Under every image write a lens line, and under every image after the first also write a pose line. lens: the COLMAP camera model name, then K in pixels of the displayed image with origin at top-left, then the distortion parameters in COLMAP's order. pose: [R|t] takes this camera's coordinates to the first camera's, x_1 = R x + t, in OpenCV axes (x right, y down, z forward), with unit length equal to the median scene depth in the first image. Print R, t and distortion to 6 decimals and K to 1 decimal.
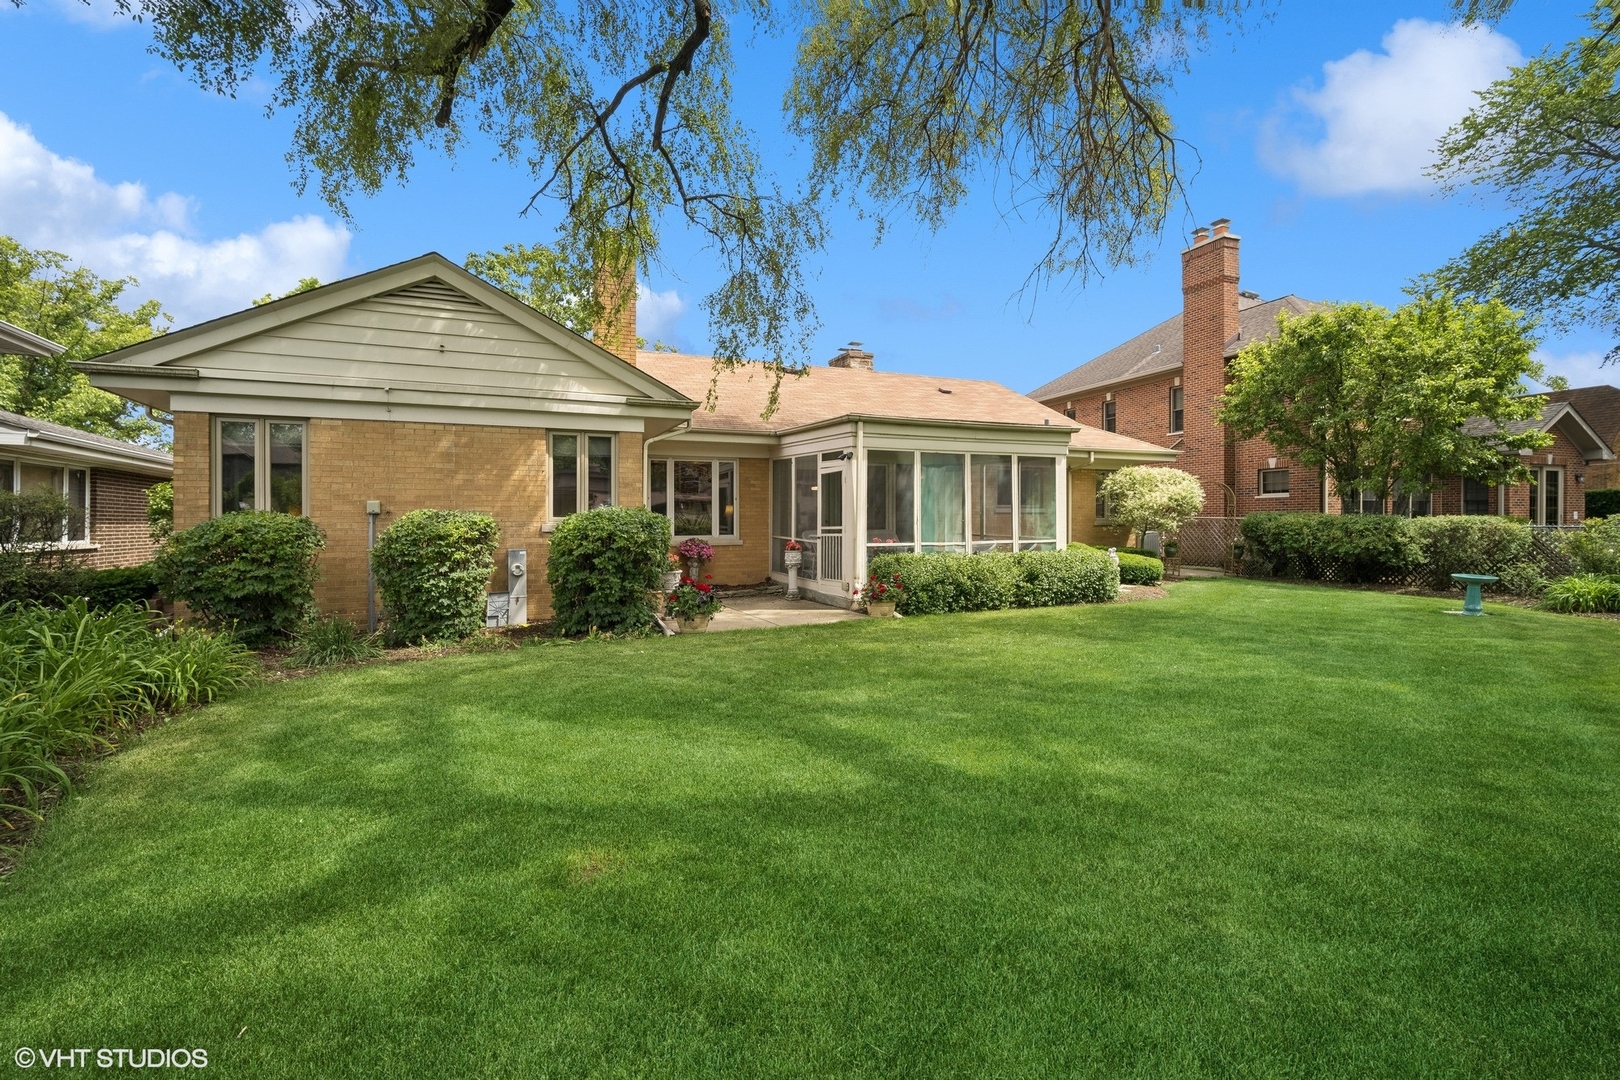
lens RADIAL K [[721.6, 0, 793.4], [0, 721.6, 536.5], [0, 0, 1]] dist [-0.001901, -0.000128]
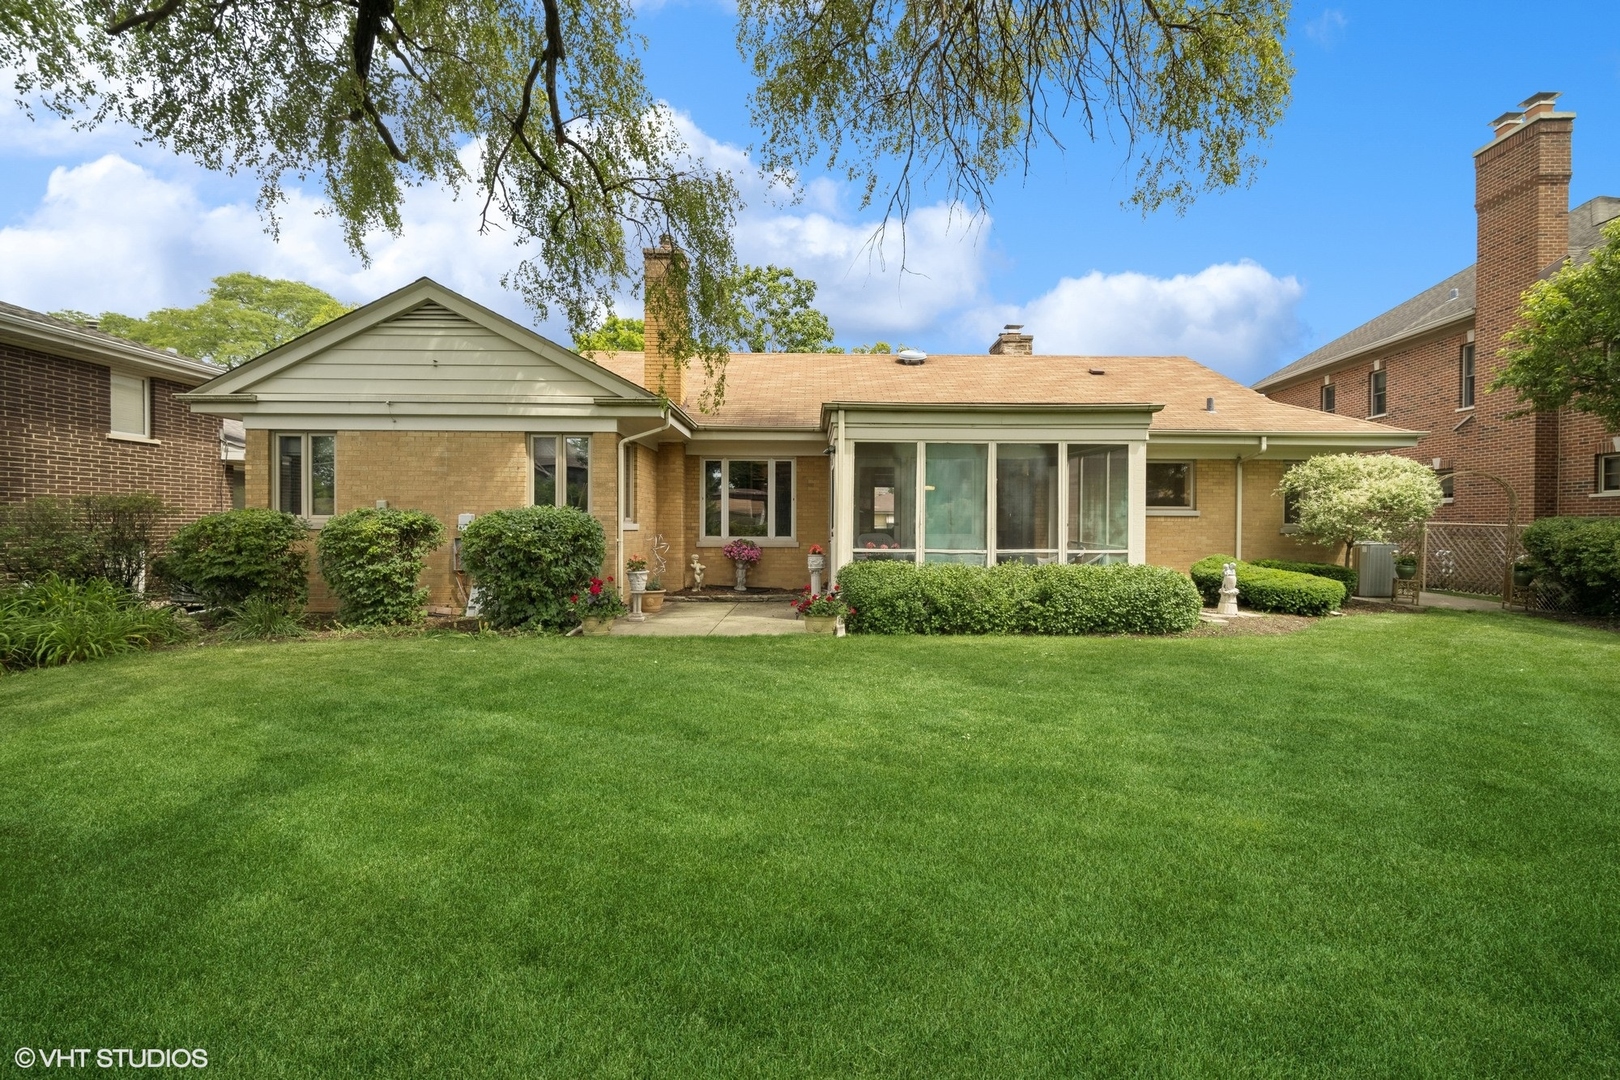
lens RADIAL K [[701.1, 0, 810.0], [0, 701.1, 540.0], [0, 0, 1]] dist [-0.004050, 0.000231]
pose [[0.920220, 0.019823, -0.390899, 0.376276], [-0.019035, 0.999801, 0.005892, -0.004697], [0.390938, 0.002018, 0.920415, 0.186810]]
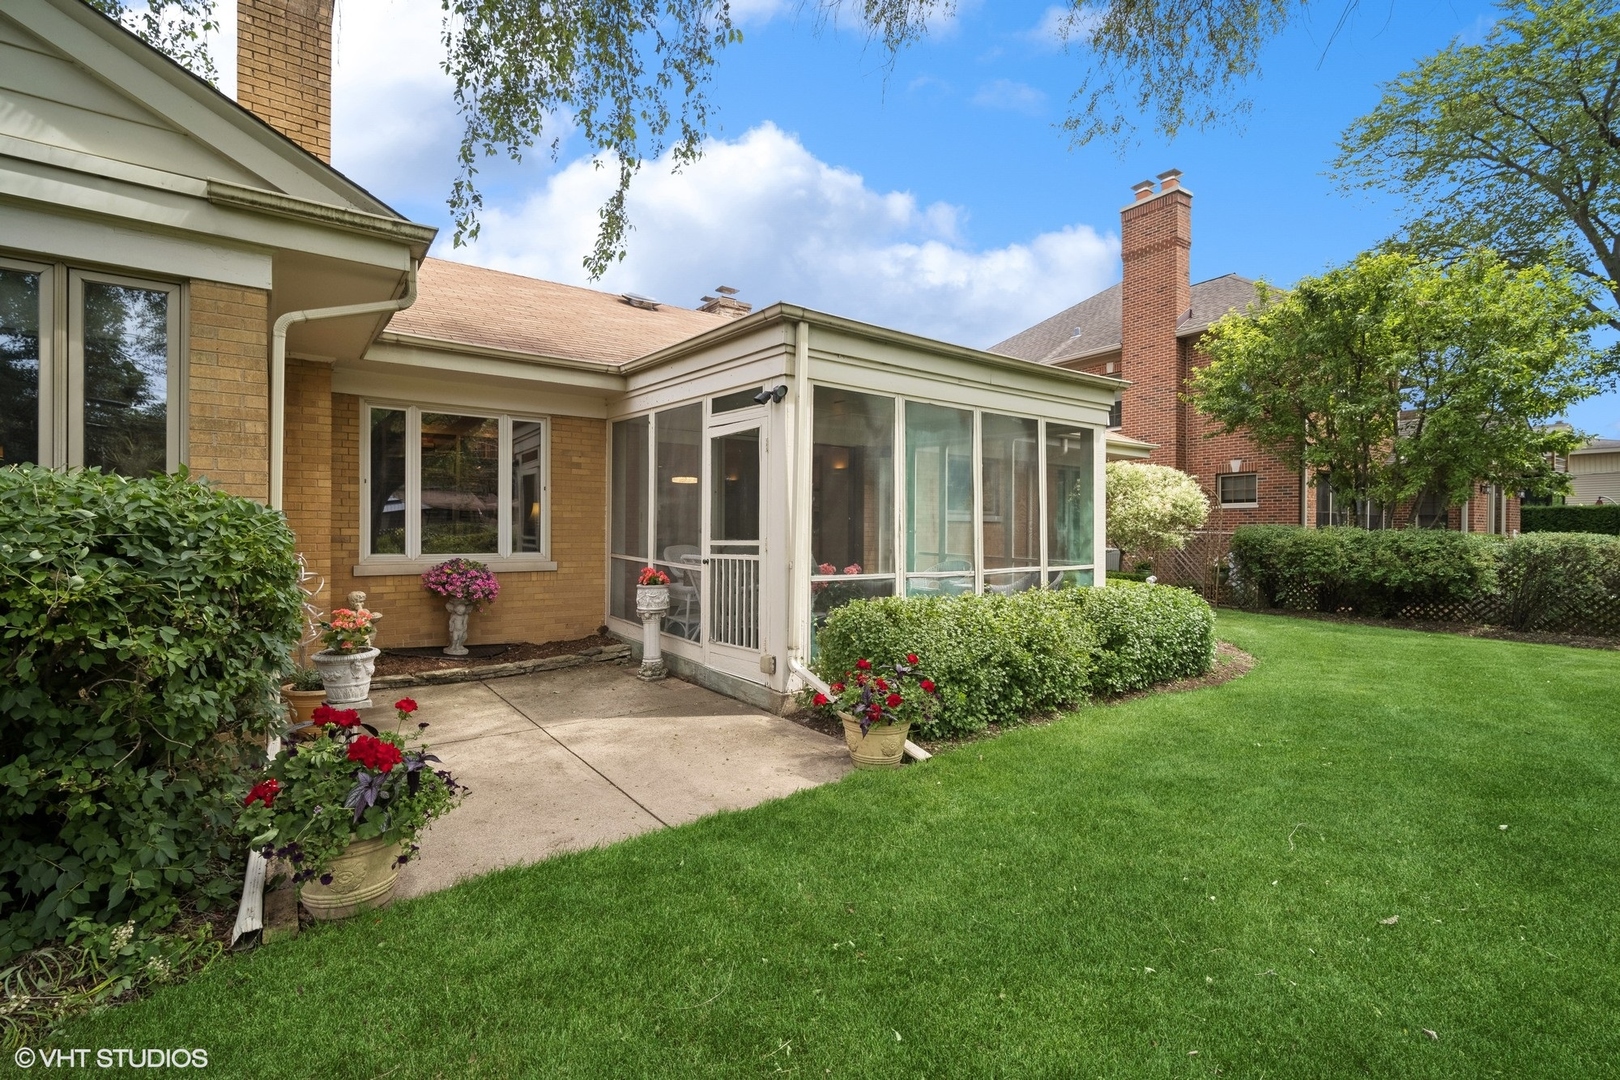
lens RADIAL K [[717.7, 0, 786.4], [0, 717.7, 540.1], [0, 0, 1]] dist [-0.002912, -0.000141]
pose [[0.976314, 0.008810, 0.216178, -0.020288], [-0.006817, 0.999927, -0.009965, -0.009271], [-0.216250, 0.008255, 0.976303, 0.510751]]
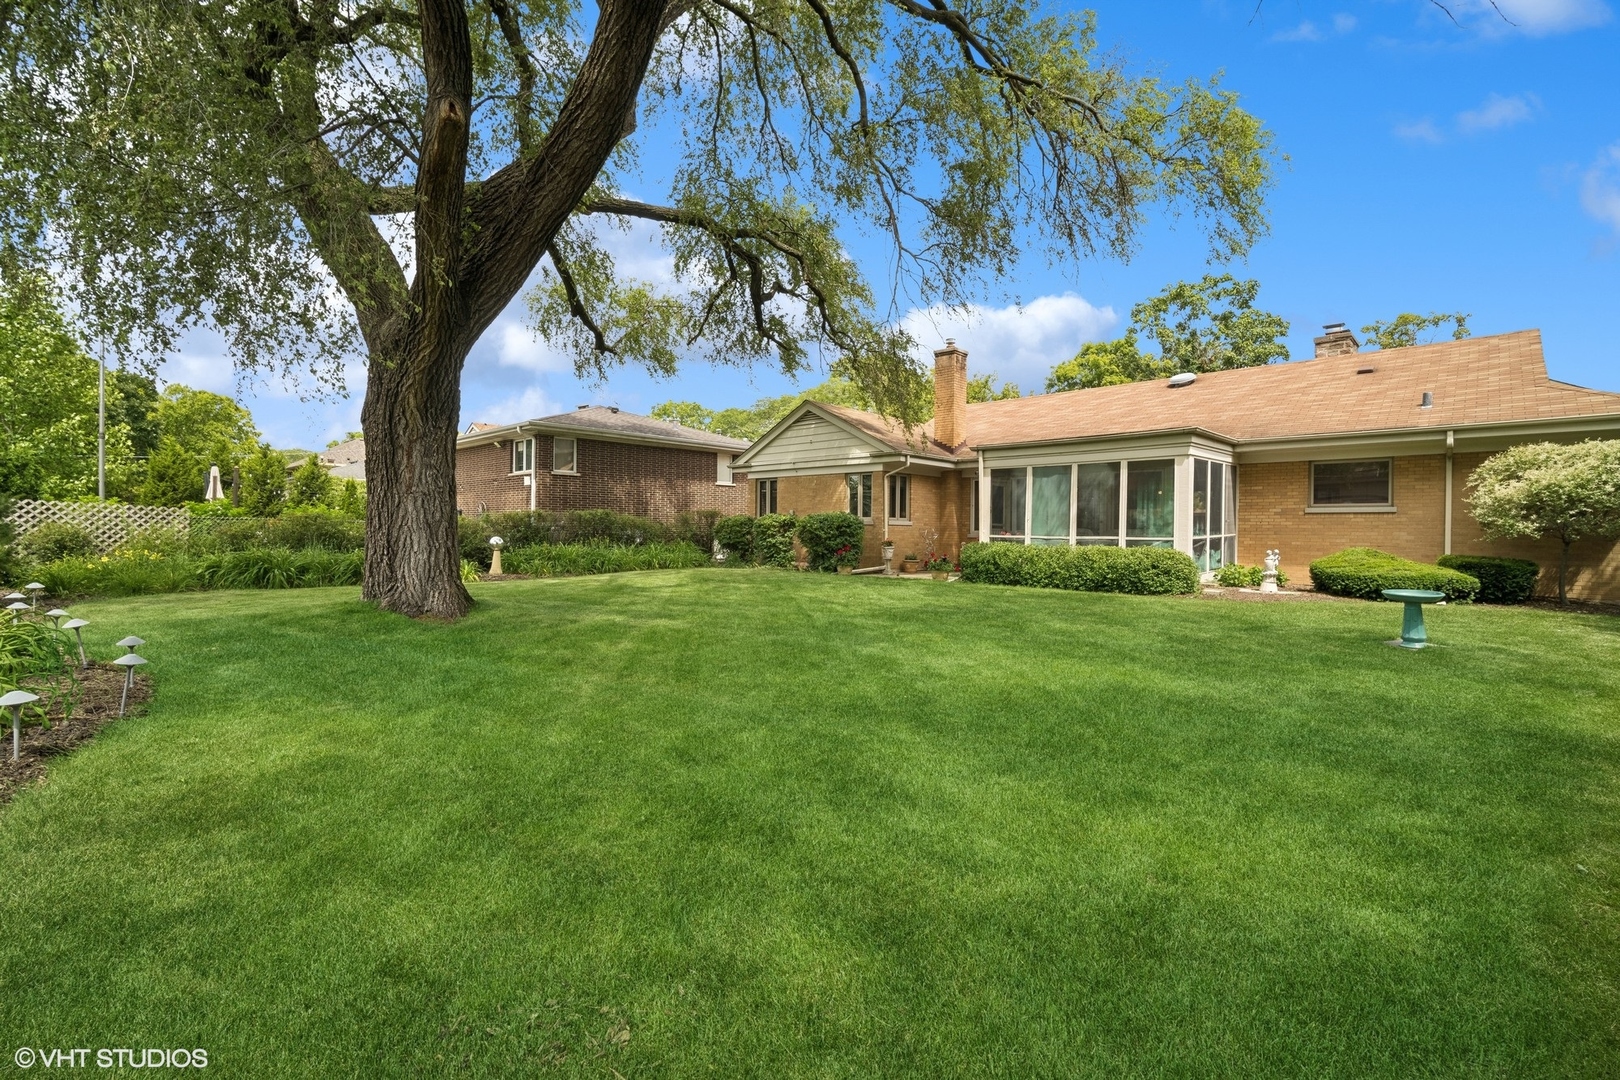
lens RADIAL K [[674.8, 0, 810.0], [0, 674.8, 540.0], [0, 0, 1]] dist [0.000476, 0.000169]
pose [[0.386524, 0.025859, -0.921917, 1.156993], [-0.030355, 0.999422, 0.015307, 0.009502], [0.921780, 0.022068, 0.387086, 0.155075]]
